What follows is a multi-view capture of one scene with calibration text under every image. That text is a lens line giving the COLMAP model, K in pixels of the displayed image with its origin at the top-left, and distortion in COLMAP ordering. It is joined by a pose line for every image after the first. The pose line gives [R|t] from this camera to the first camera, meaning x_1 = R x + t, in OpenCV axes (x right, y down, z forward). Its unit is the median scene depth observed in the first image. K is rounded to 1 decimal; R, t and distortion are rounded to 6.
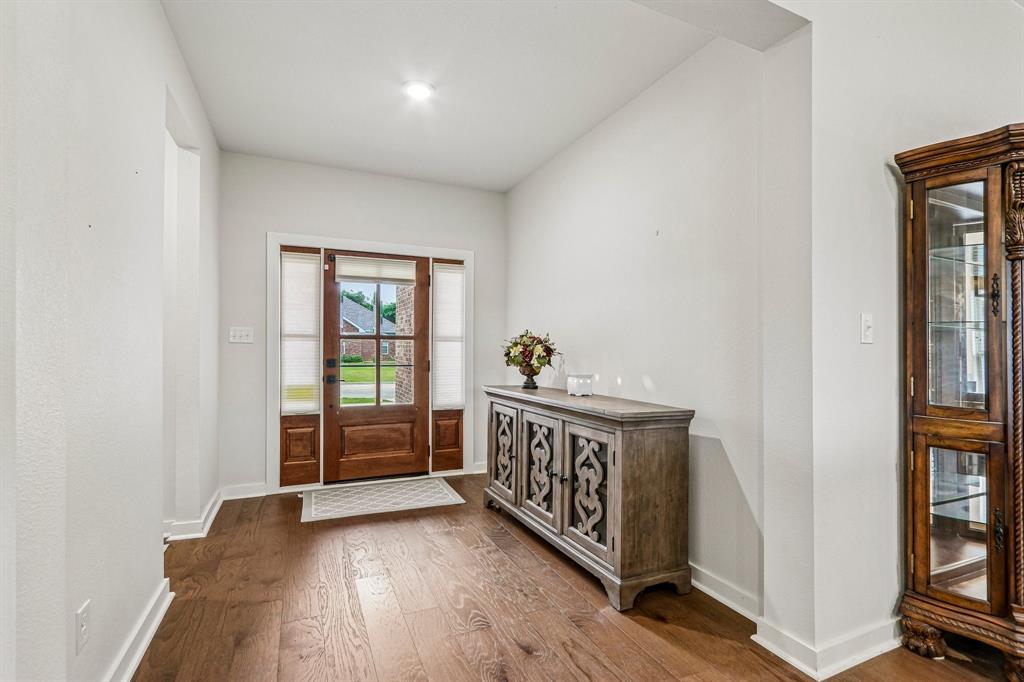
lens RADIAL K [[472.6, 0, 511.6], [0, 472.6, 343.8], [0, 0, 1]] dist [-0.010591, 0.001629]
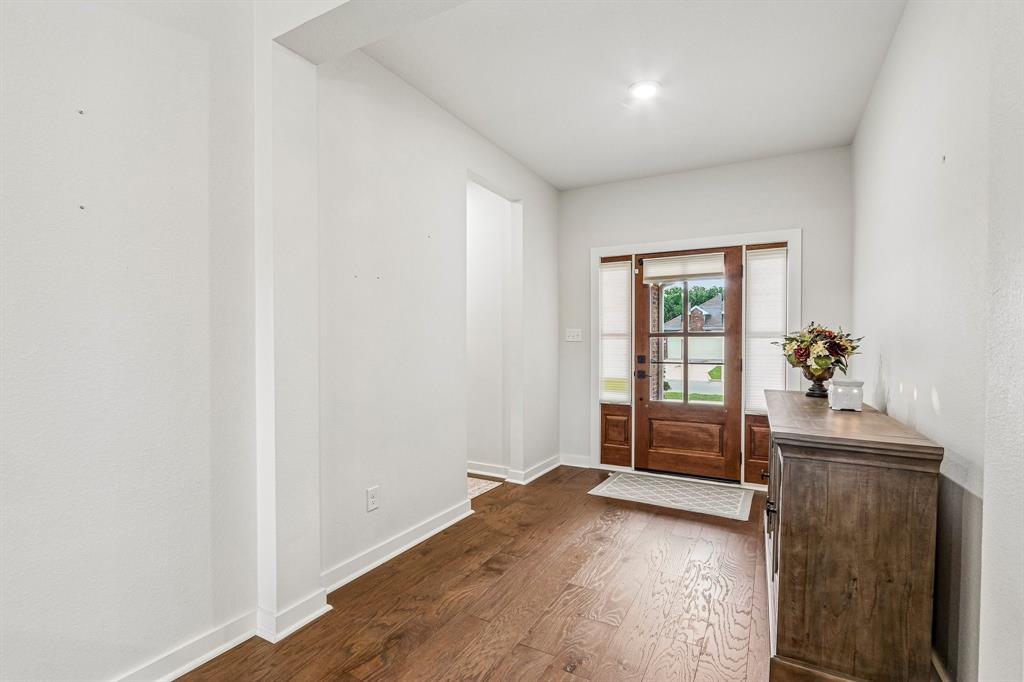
lens RADIAL K [[472.6, 0, 520.2], [0, 472.6, 343.4], [0, 0, 1]] dist [-0.010591, 0.001629]
pose [[0.607650, -0.005060, -0.794189, 0.322640], [0.008894, 0.999960, 0.000434, 0.001261], [0.794155, -0.007328, 0.607671, 0.125060]]
